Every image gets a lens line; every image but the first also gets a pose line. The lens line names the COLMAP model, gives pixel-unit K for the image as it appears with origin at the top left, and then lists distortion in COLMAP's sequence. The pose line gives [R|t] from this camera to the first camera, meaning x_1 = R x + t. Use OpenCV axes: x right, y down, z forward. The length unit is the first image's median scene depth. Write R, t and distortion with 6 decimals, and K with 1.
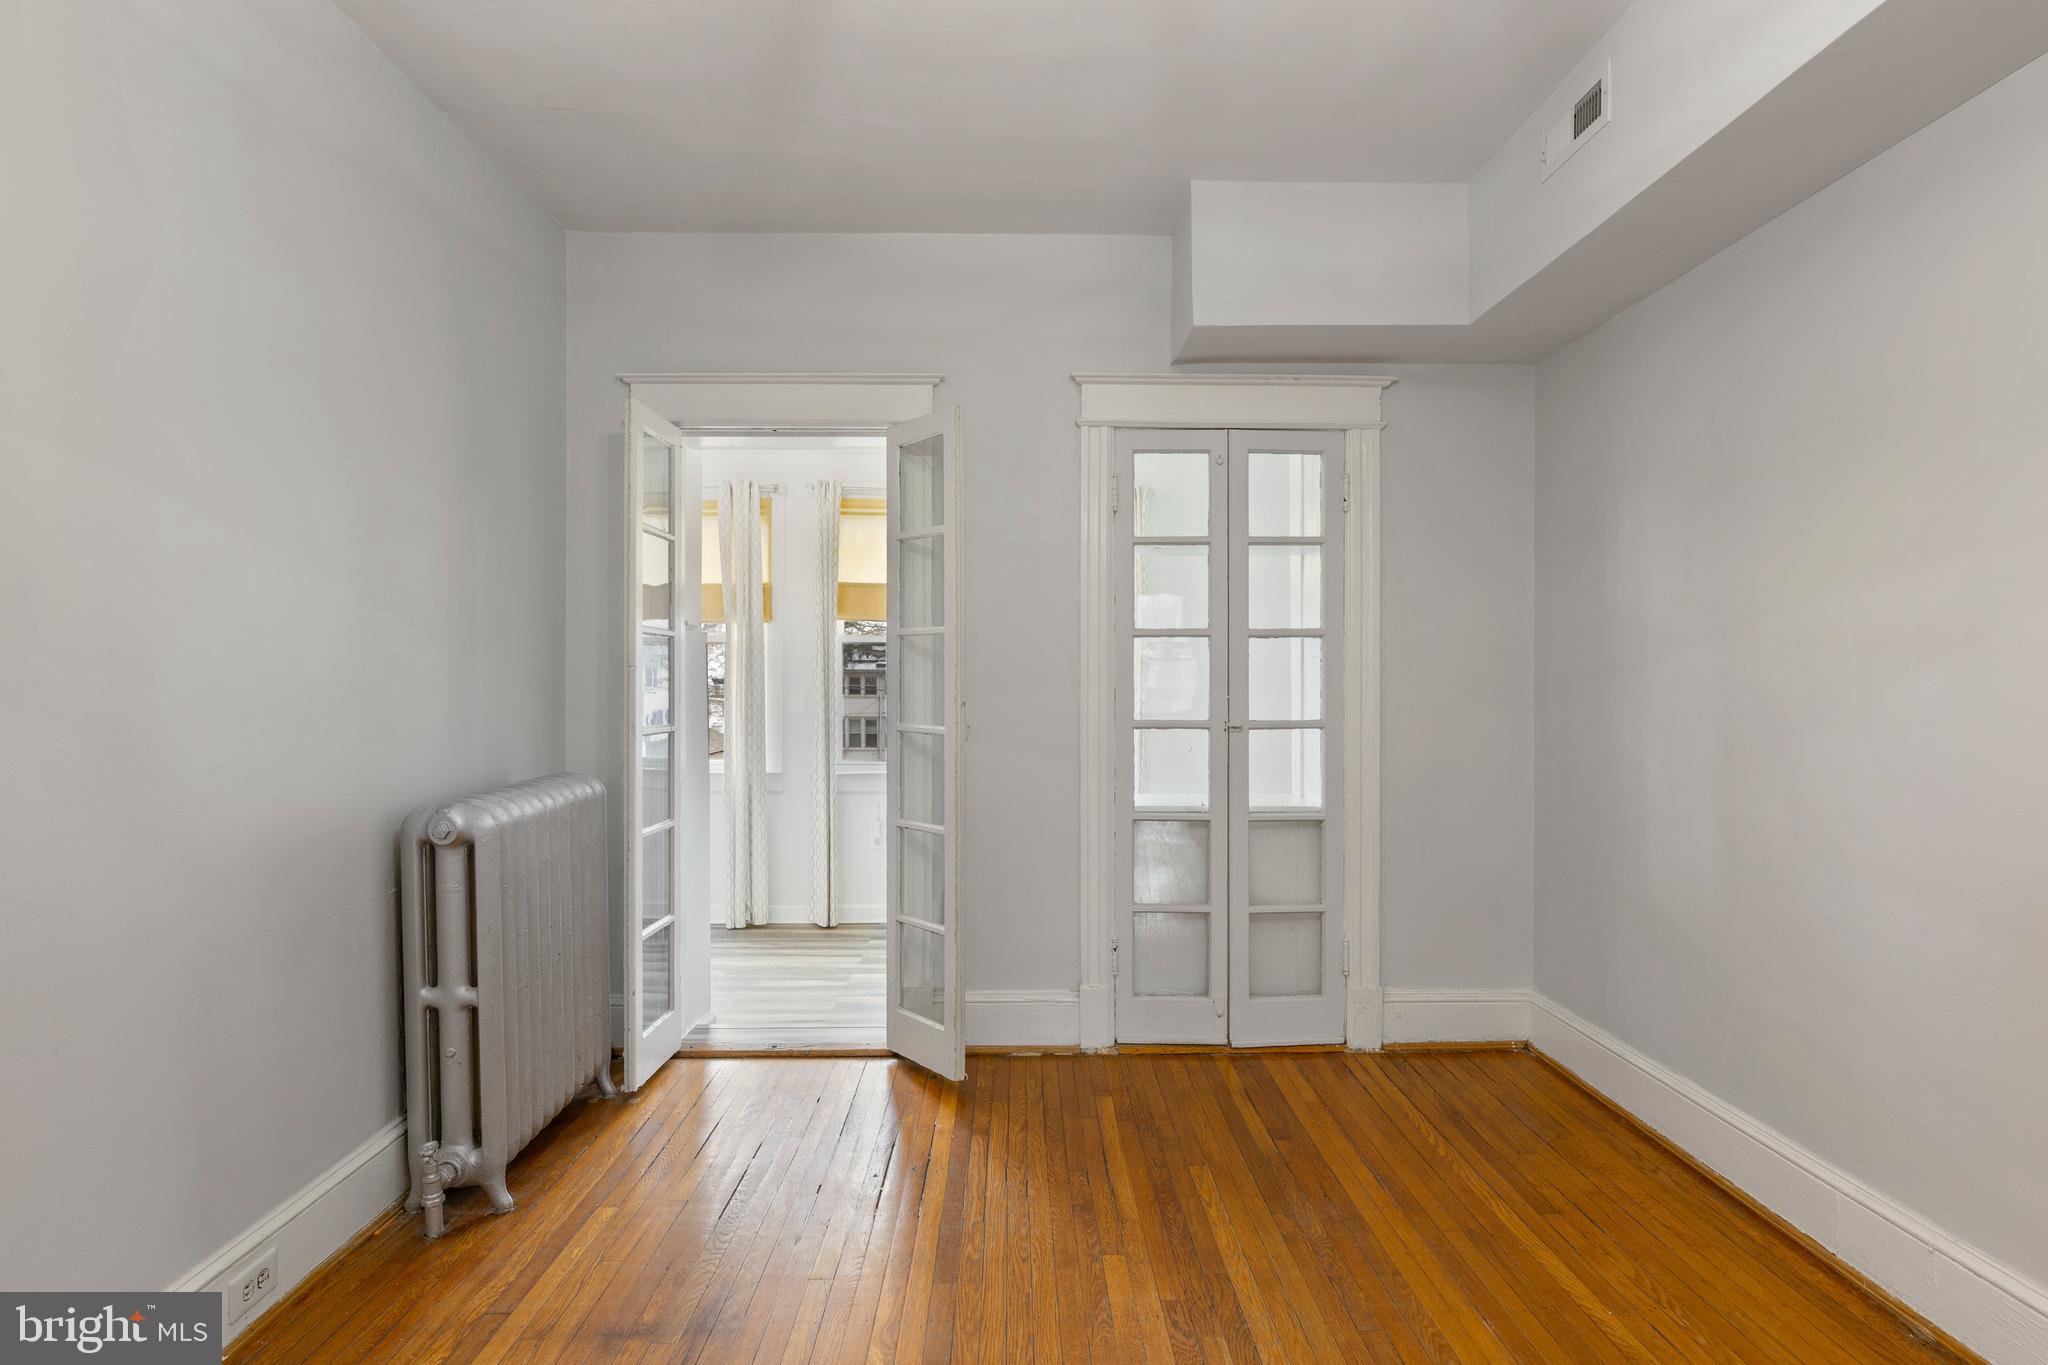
lens RADIAL K [[1040.8, 0, 1024.0], [0, 1040.8, 682.5], [0, 0, 1]] dist [0.001584, 0.000072]
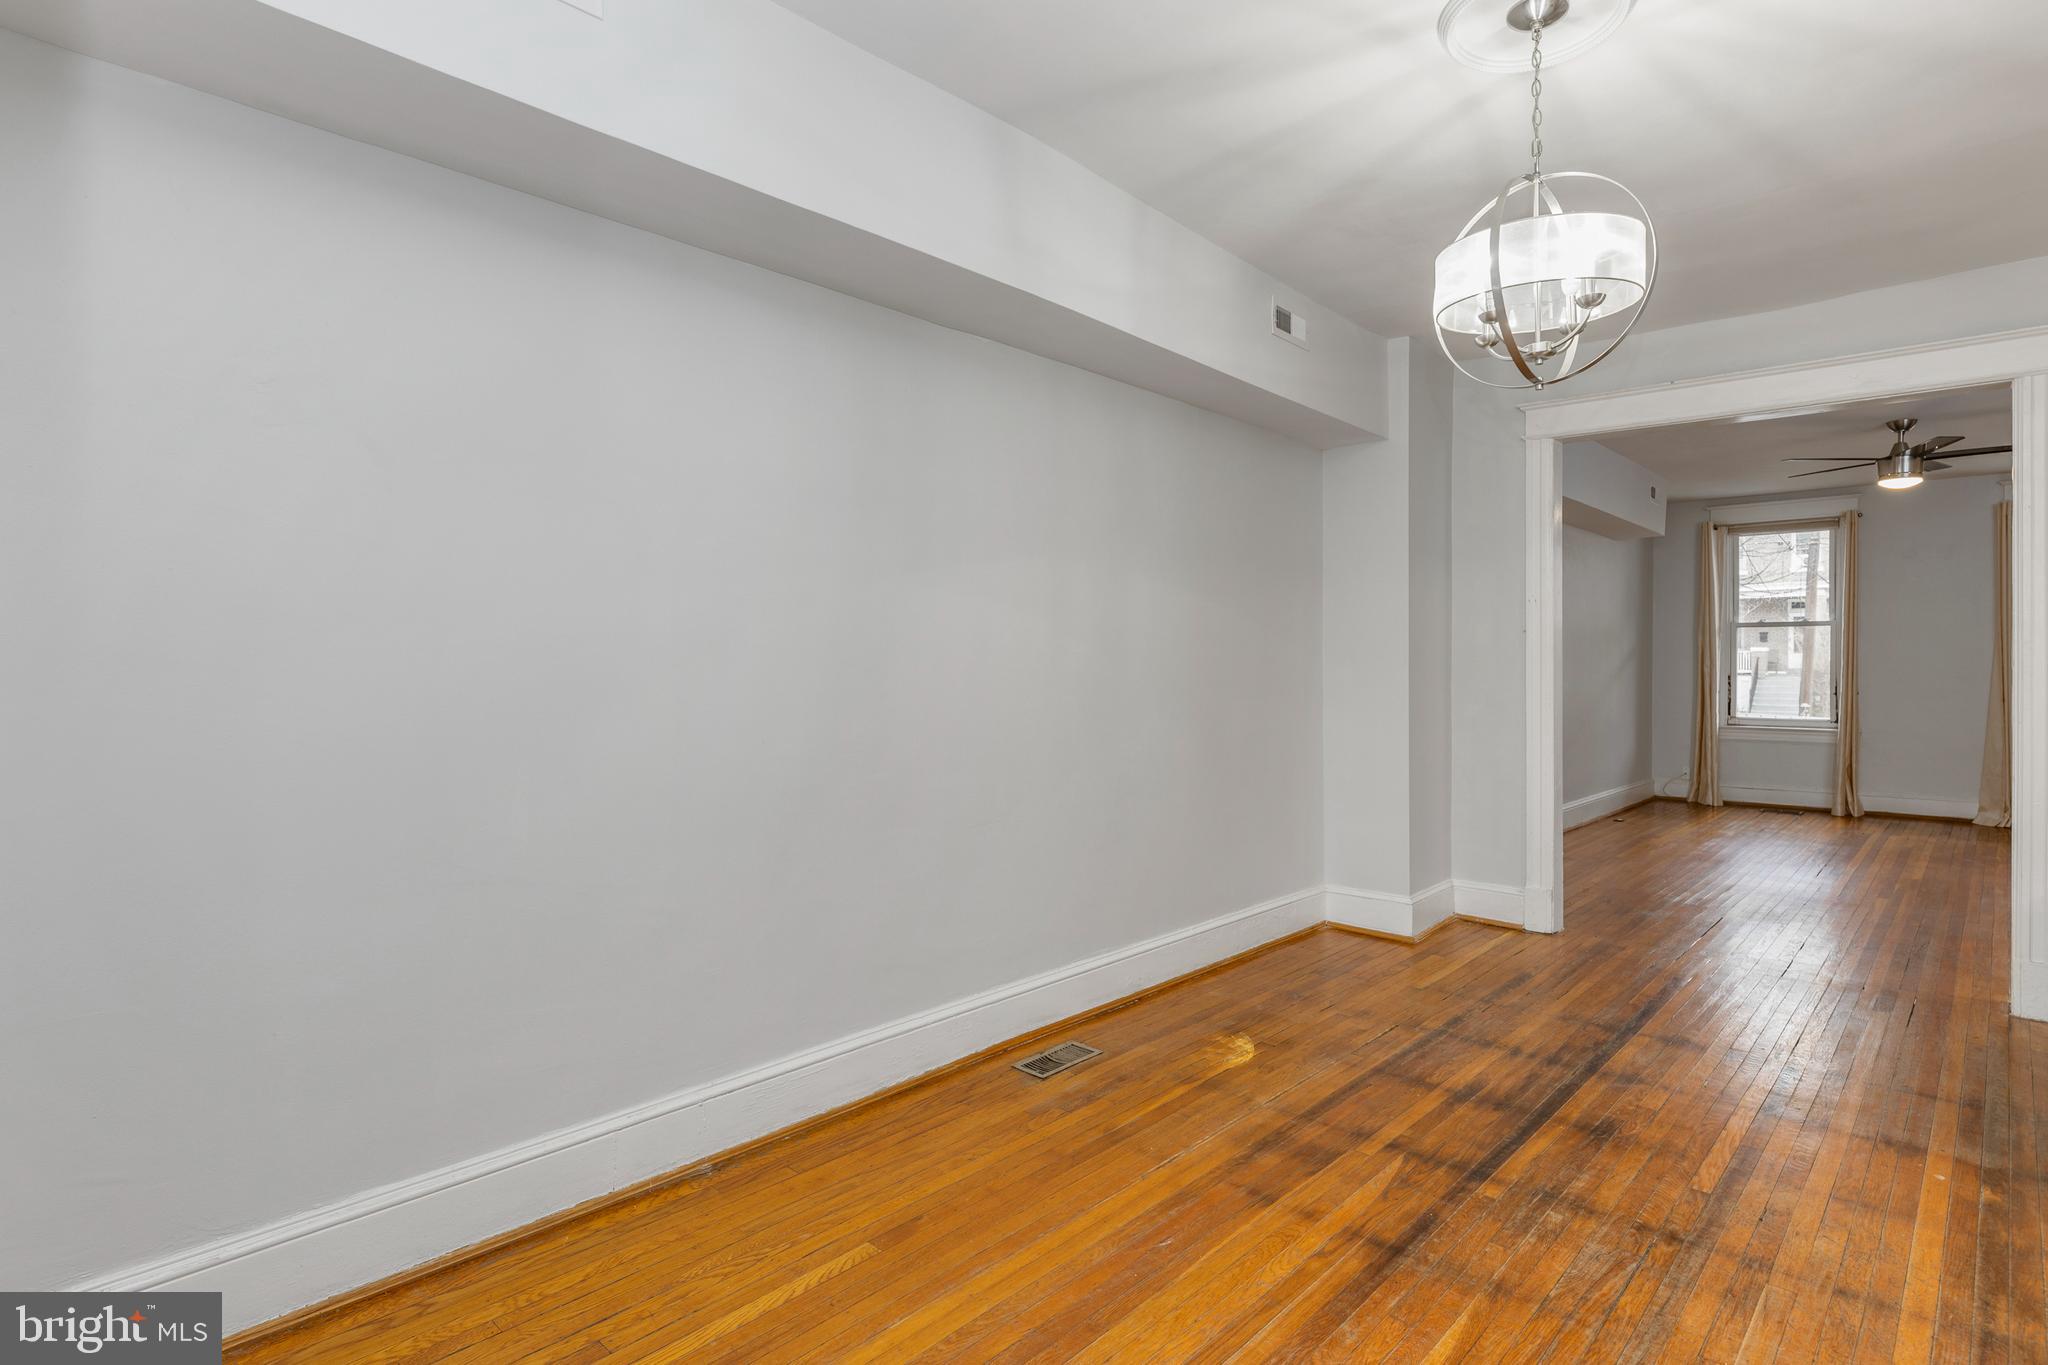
lens RADIAL K [[1059.9, 0, 1024.9], [0, 1059.9, 672.3], [0, 0, 1]] dist [0.001038, -0.000126]
pose [[-0.727674, -0.004575, 0.685908, -0.191795], [-0.000189, 0.999979, 0.006469, -0.003621], [-0.685923, 0.004578, -0.727659, 0.961280]]
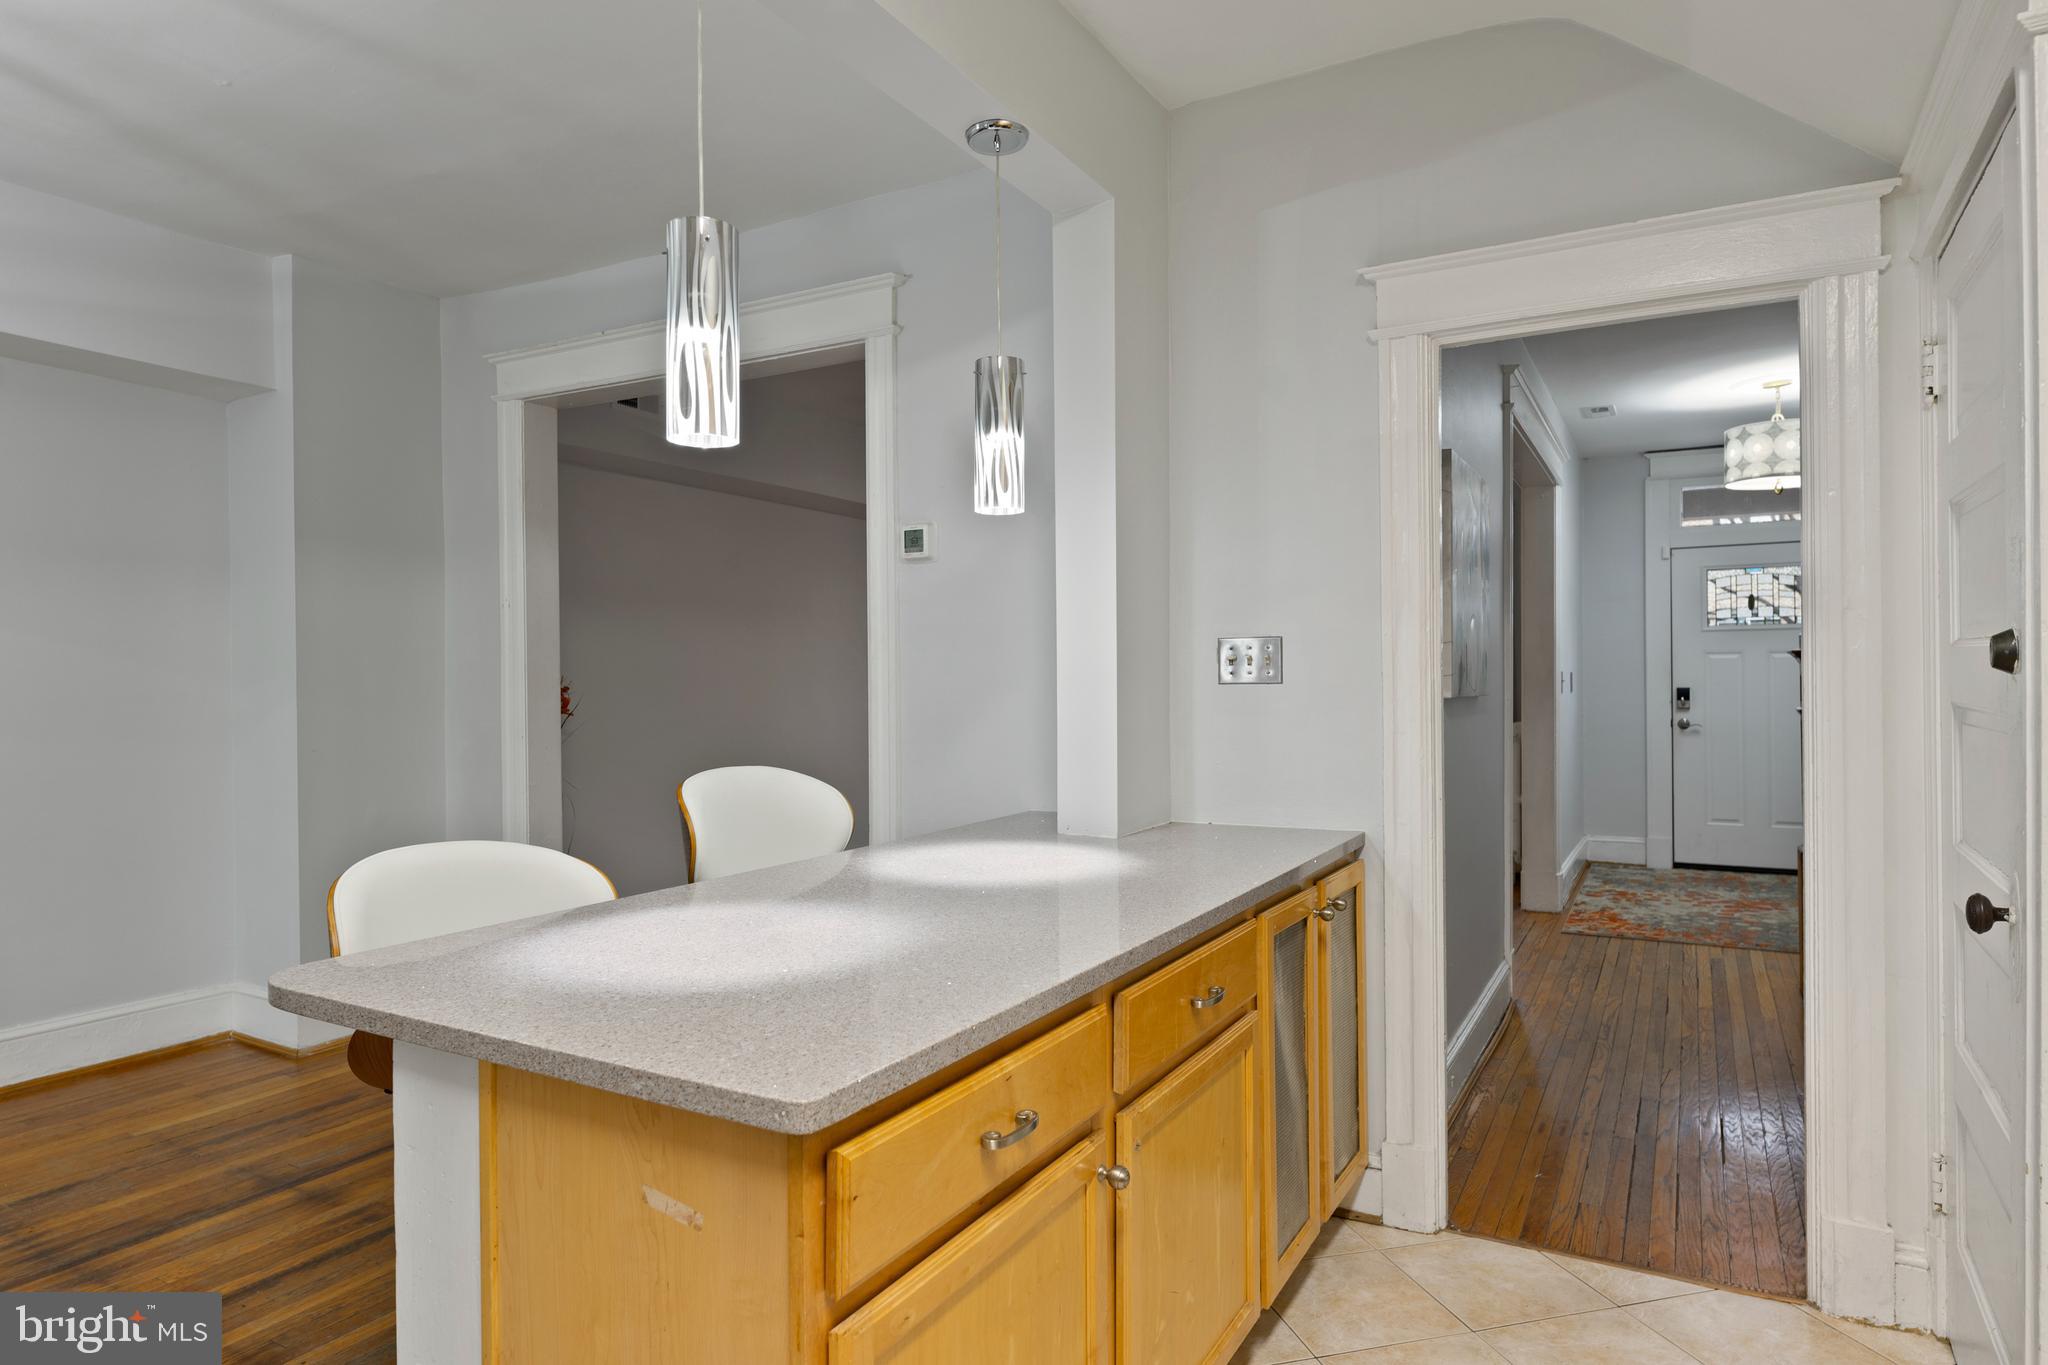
lens RADIAL K [[1195.7, 0, 1024.0], [0, 1195.7, 682.5], [0, 0, 1]] dist [-0.002820, -0.001811]
pose [[-0.859400, 0.005995, 0.511269, -0.833513], [0.009764, 0.999941, 0.004689, -0.010878], [-0.511211, 0.009022, -0.859408, 0.253196]]
